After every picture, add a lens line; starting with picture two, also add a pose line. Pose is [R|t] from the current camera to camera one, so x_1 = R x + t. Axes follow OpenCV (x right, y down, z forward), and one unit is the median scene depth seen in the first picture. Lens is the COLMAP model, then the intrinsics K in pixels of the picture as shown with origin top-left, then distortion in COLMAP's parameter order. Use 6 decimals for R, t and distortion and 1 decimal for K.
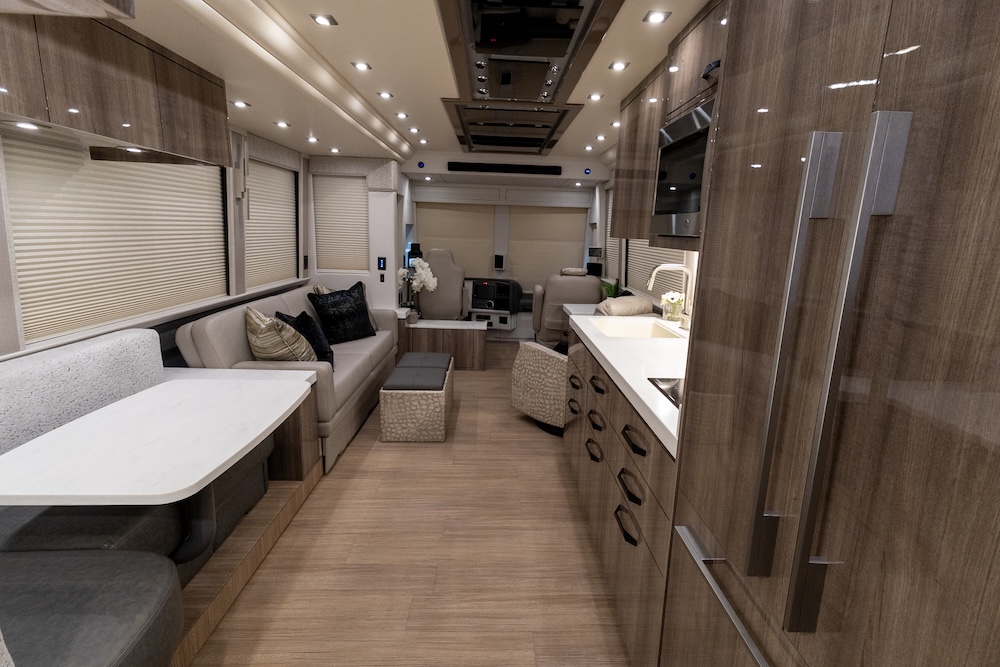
lens RADIAL K [[479.7, 0, 506.9], [0, 479.7, 333.6], [0, 0, 1]] dist [0.016941, -0.000266]
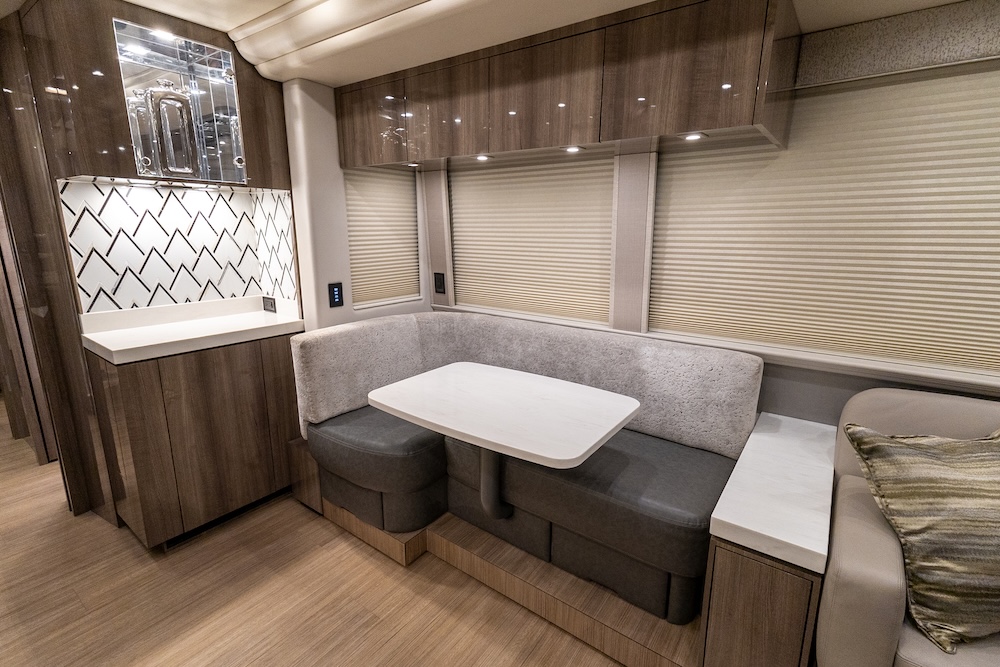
lens RADIAL K [[475.5, 0, 500.0], [0, 475.5, 333.5], [0, 0, 1]] dist [0.023307, -0.000193]
pose [[-0.617421, 0.145042, -0.773146, 0.075350], [-0.188166, 0.927090, 0.324188, -0.155684], [0.763796, 0.345640, -0.545113, 0.759899]]
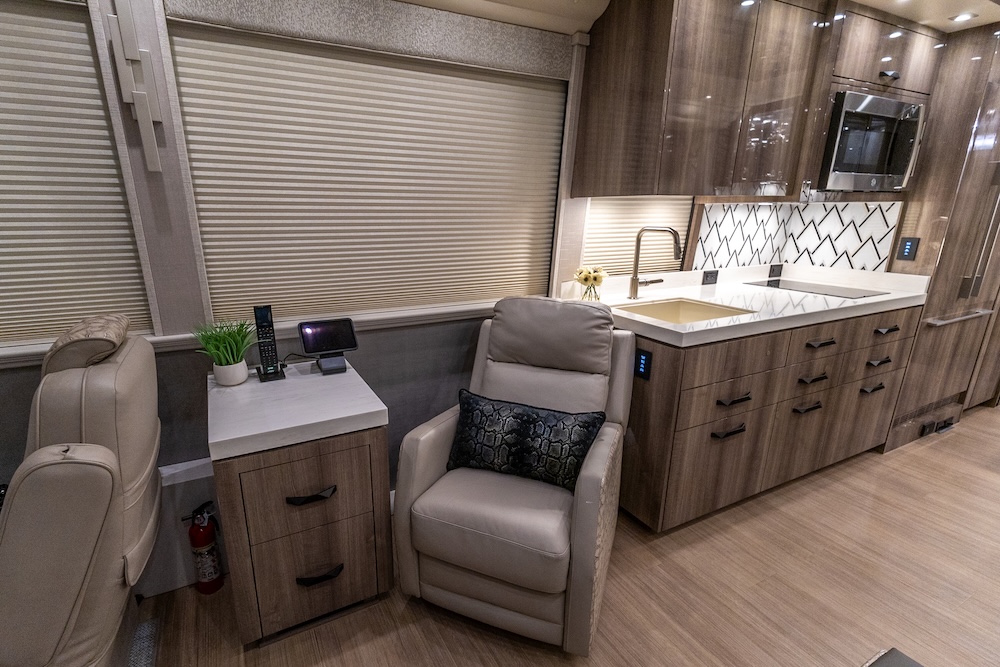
lens RADIAL K [[479.7, 0, 464.5], [0, 479.7, 349.5], [0, 0, 1]] dist [0.015982, -0.001976]
pose [[-0.428229, -0.284177, 0.857825, -0.235552], [0.179086, 0.903753, 0.388792, -0.264886], [-0.885747, 0.320117, -0.336121, 1.292682]]
